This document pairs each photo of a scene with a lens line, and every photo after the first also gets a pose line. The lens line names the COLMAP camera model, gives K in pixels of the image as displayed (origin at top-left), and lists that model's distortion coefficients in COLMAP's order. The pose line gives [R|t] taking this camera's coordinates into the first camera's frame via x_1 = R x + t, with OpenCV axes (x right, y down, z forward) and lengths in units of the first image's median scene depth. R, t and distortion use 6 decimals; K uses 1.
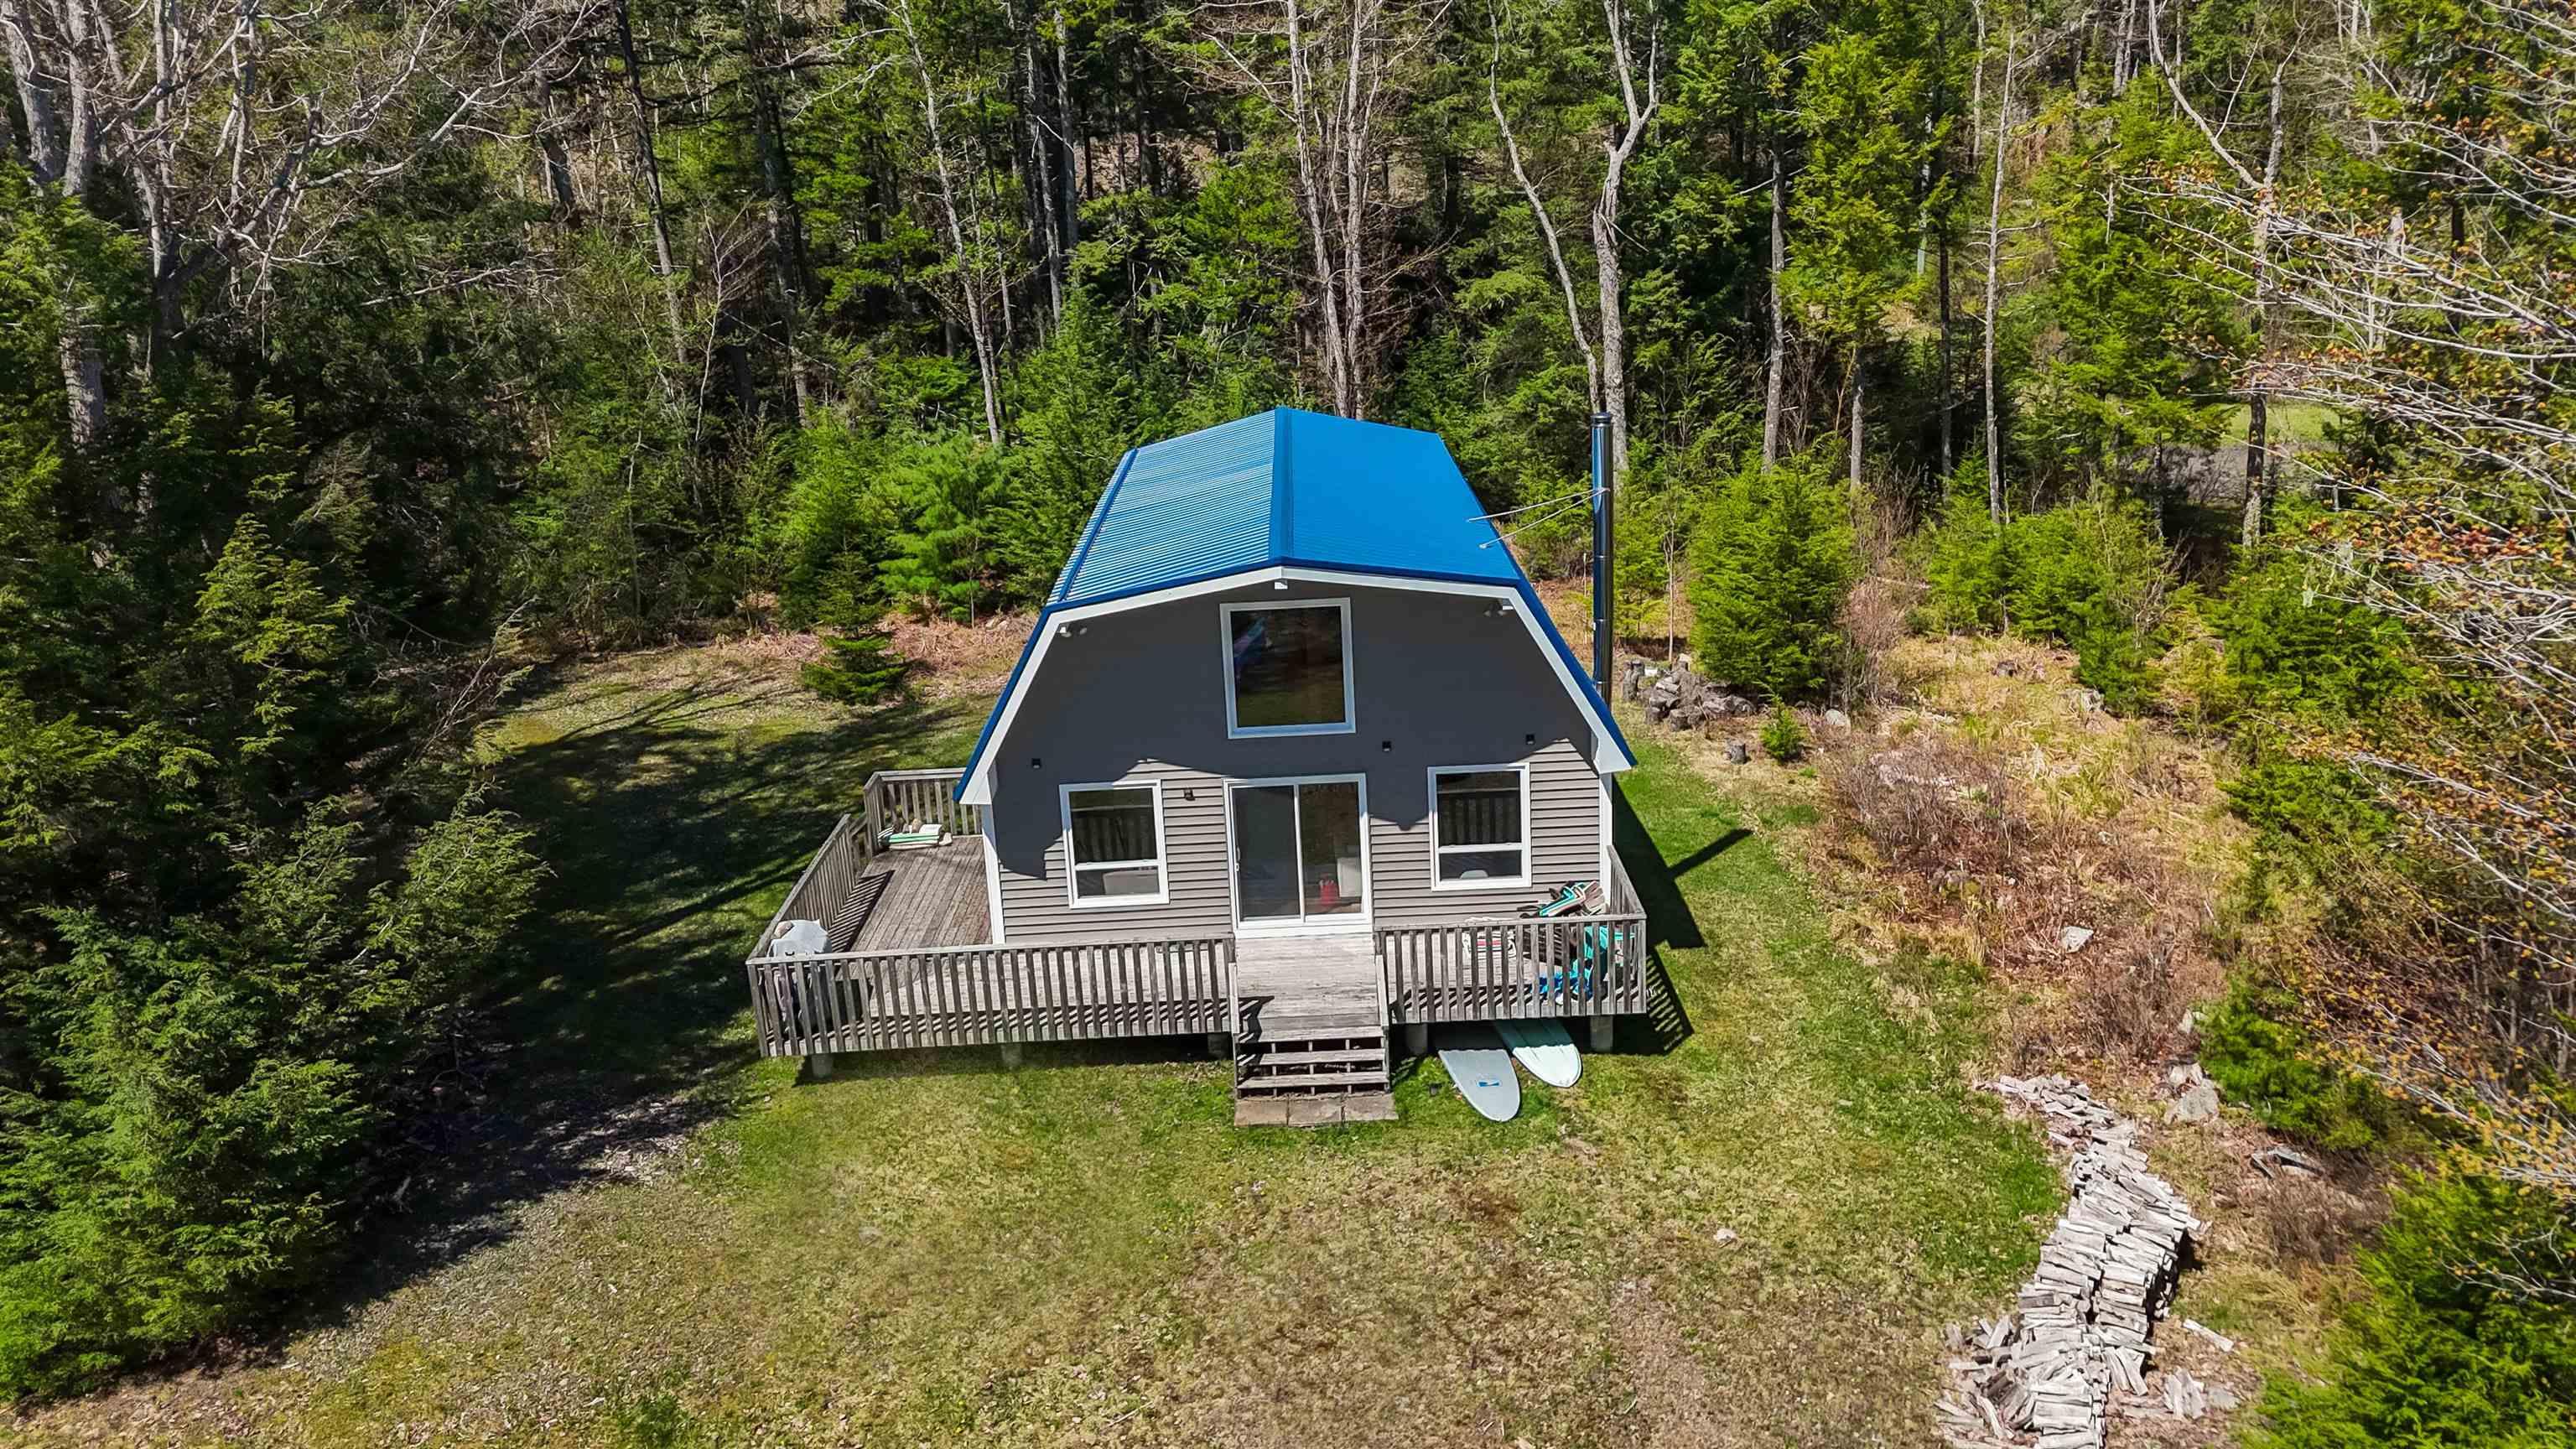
lens RADIAL K [[1877.2, 0, 1288.0], [0, 1877.2, 724.5], [0, 0, 1]] dist [0.063440, -0.069948]
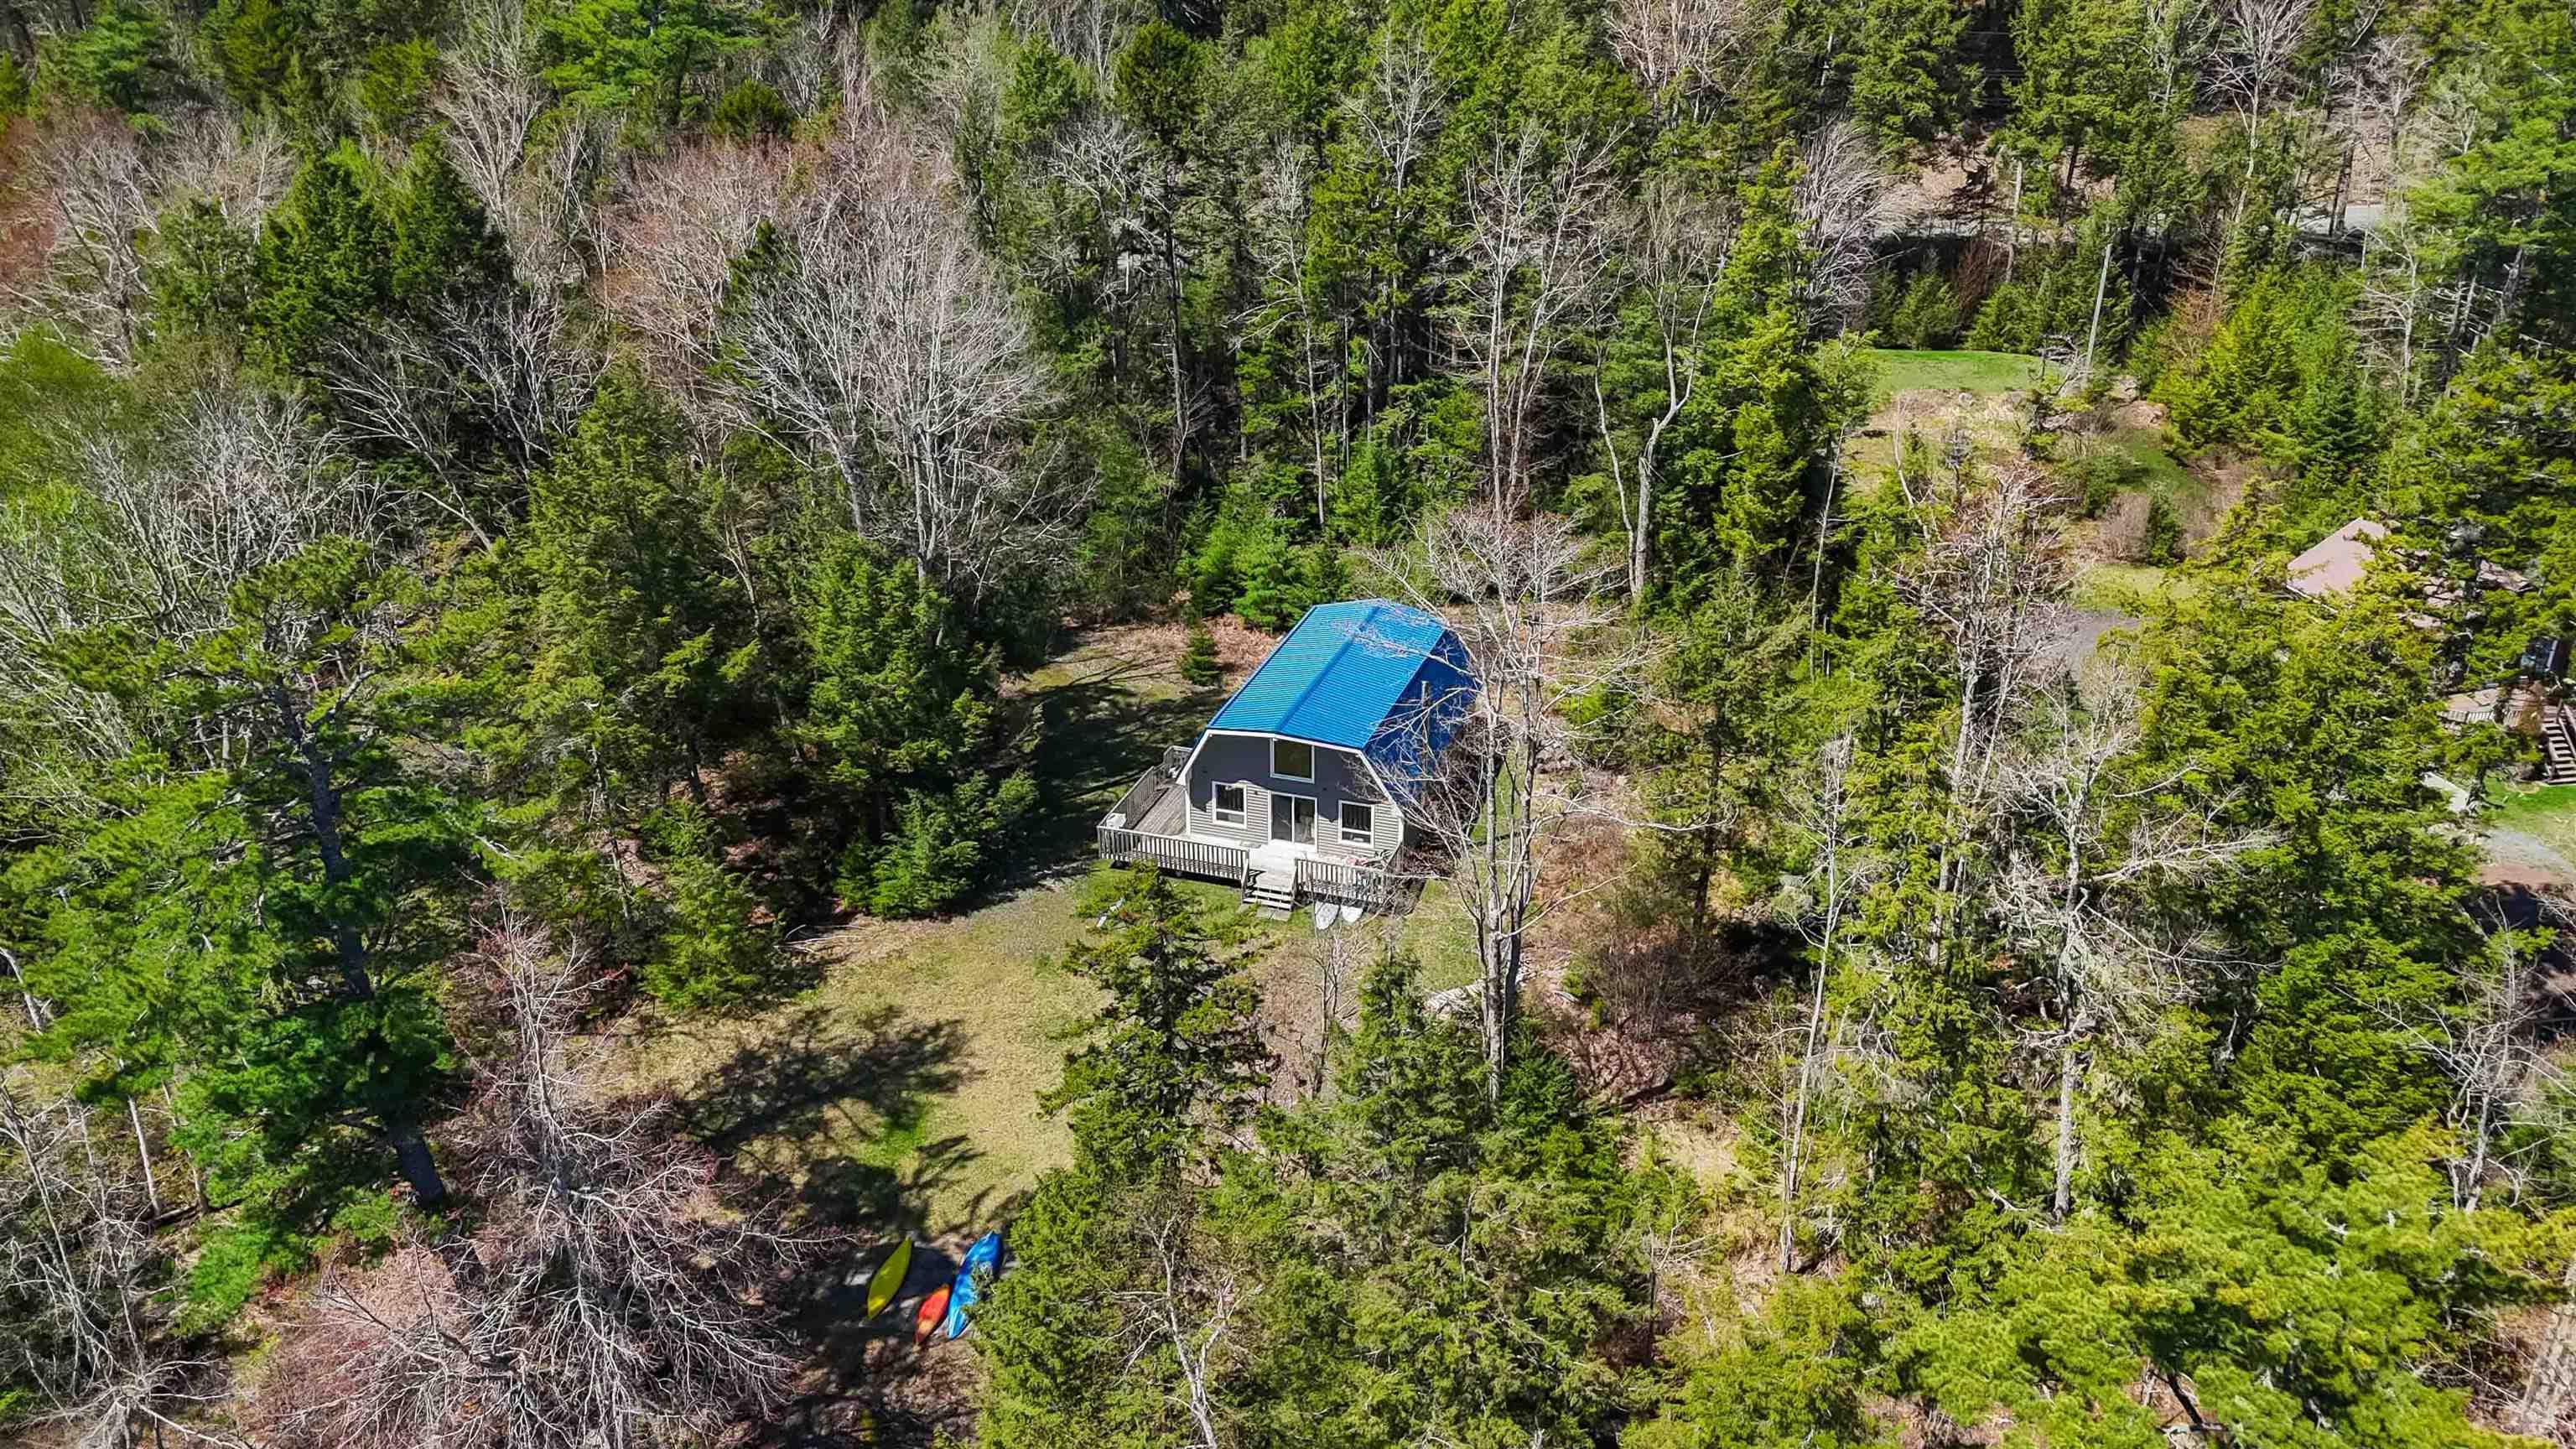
lens RADIAL K [[1850.3, 0, 1288.0], [0, 1850.3, 724.5], [0, 0, 1]] dist [0.073220, -0.064904]
pose [[0.945825, 0.176192, -0.272711, 0.711902], [-0.134563, 0.977137, 0.164608, -0.513008], [0.295479, -0.118994, 0.947910, -1.547347]]
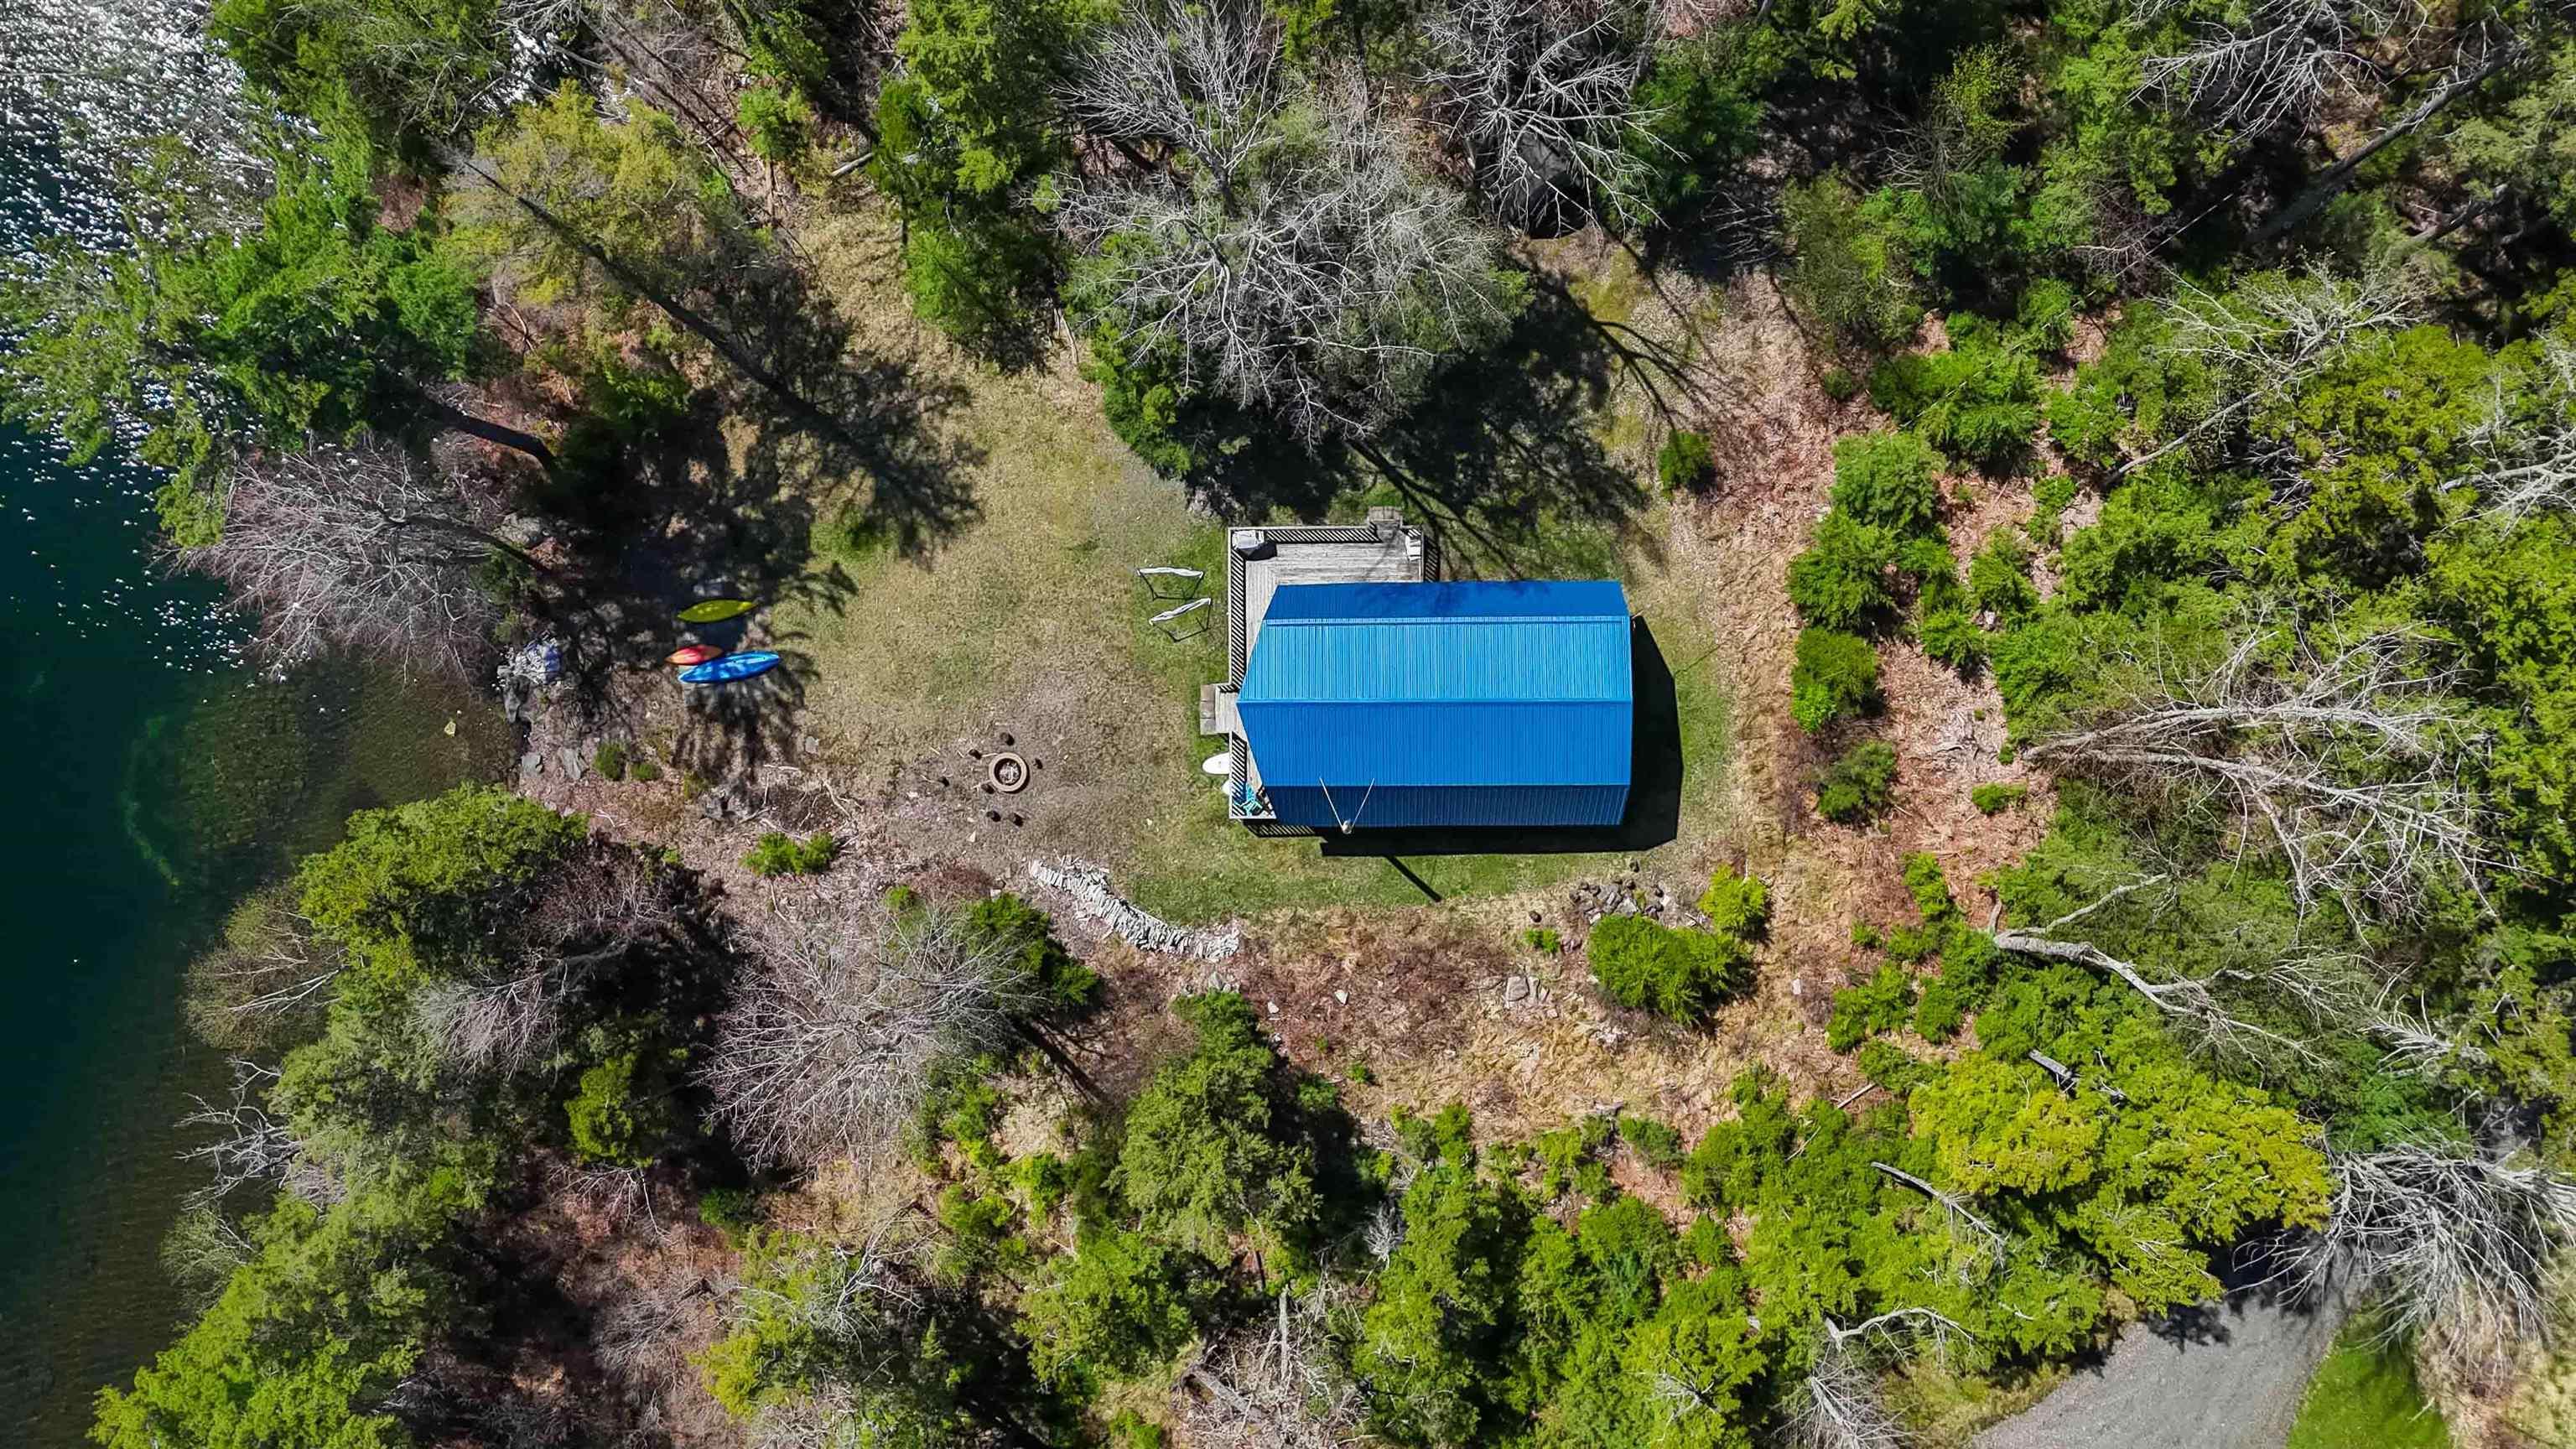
lens RADIAL K [[1850.3, 0, 1288.0], [0, 1850.3, 724.5], [0, 0, 1]] dist [0.073220, -0.064904]
pose [[0.002610, 0.999521, 0.030835, -0.052942], [-0.262224, -0.029072, 0.964569, -2.587192], [0.965003, -0.010603, 0.262023, 0.273172]]
